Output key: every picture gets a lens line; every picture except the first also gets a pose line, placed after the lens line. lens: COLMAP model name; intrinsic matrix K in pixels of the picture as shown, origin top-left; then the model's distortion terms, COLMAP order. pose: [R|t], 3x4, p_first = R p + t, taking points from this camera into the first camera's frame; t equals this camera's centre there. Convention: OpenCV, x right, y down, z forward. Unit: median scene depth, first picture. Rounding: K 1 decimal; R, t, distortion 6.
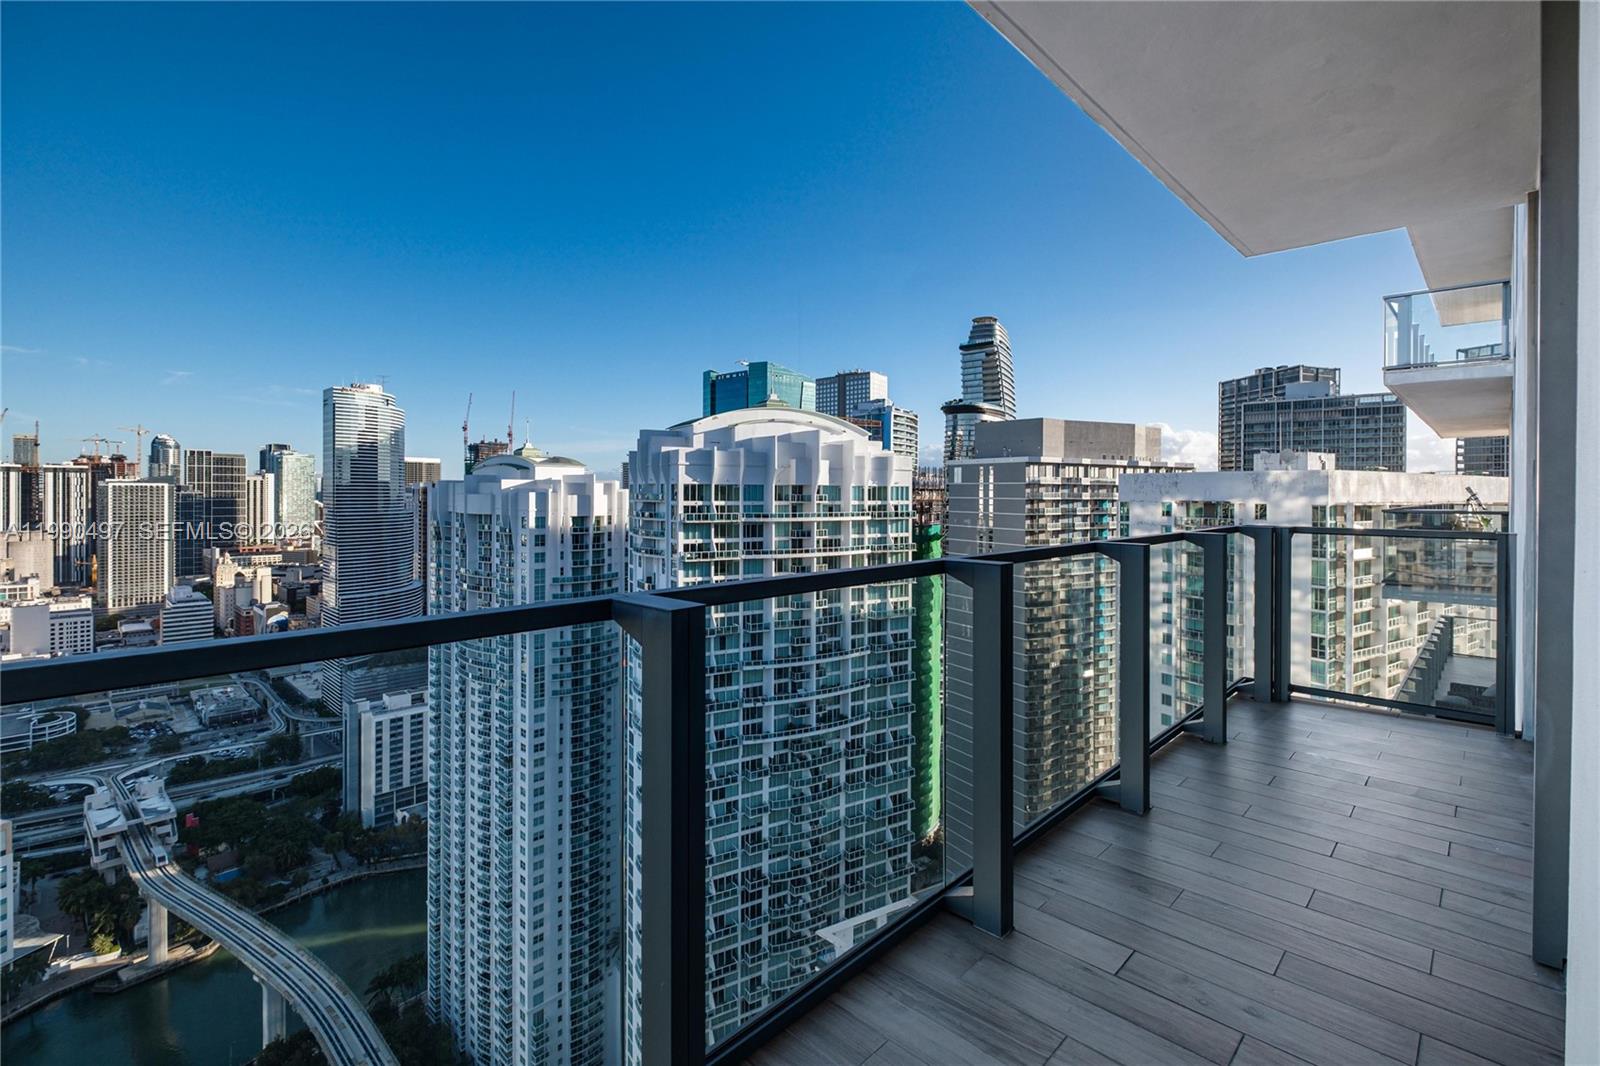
lens RADIAL K [[737.8, 0, 804.1], [0, 737.8, 496.3], [0, 0, 1]] dist [-0.000977, -0.000532]
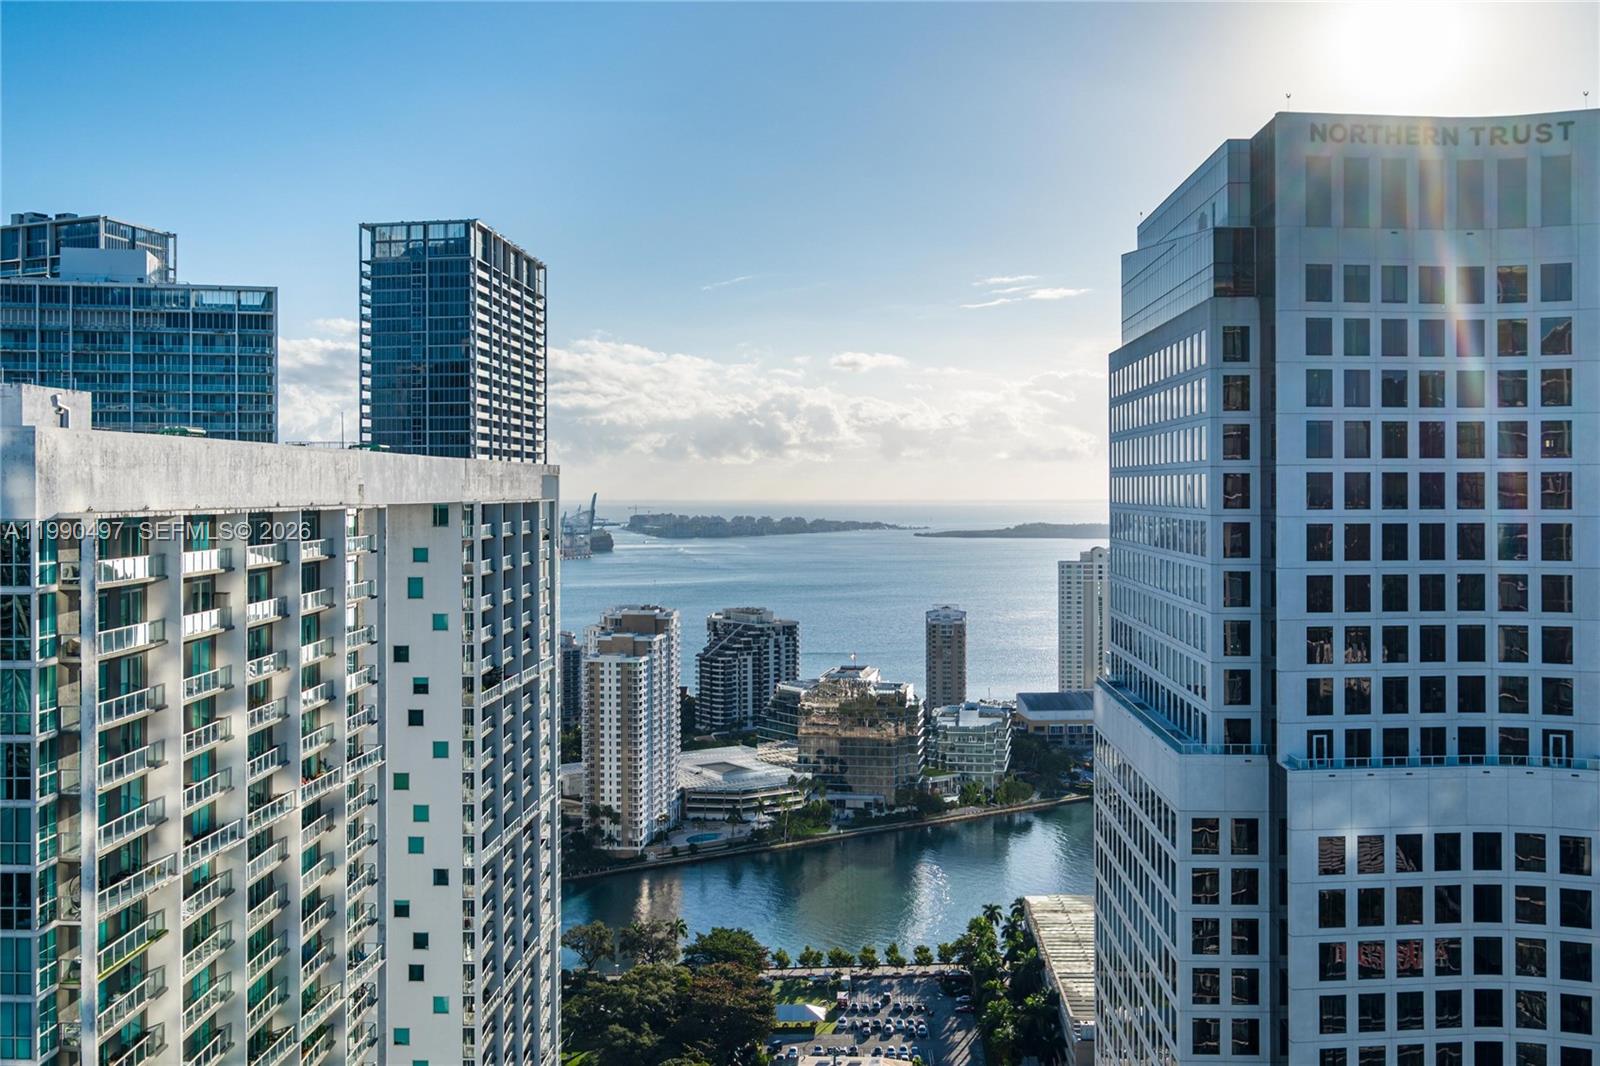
lens RADIAL K [[1592.8, 0, 817.4], [0, 1592.8, 485.7], [0, 0, 1]] dist [-0.002583, 0.029894]
pose [[0.546958, -0.003720, 0.837152, 0.097338], [0.009530, 0.999953, -0.001783, 0.000038], [-0.837106, 0.008953, 0.546967, 0.085949]]
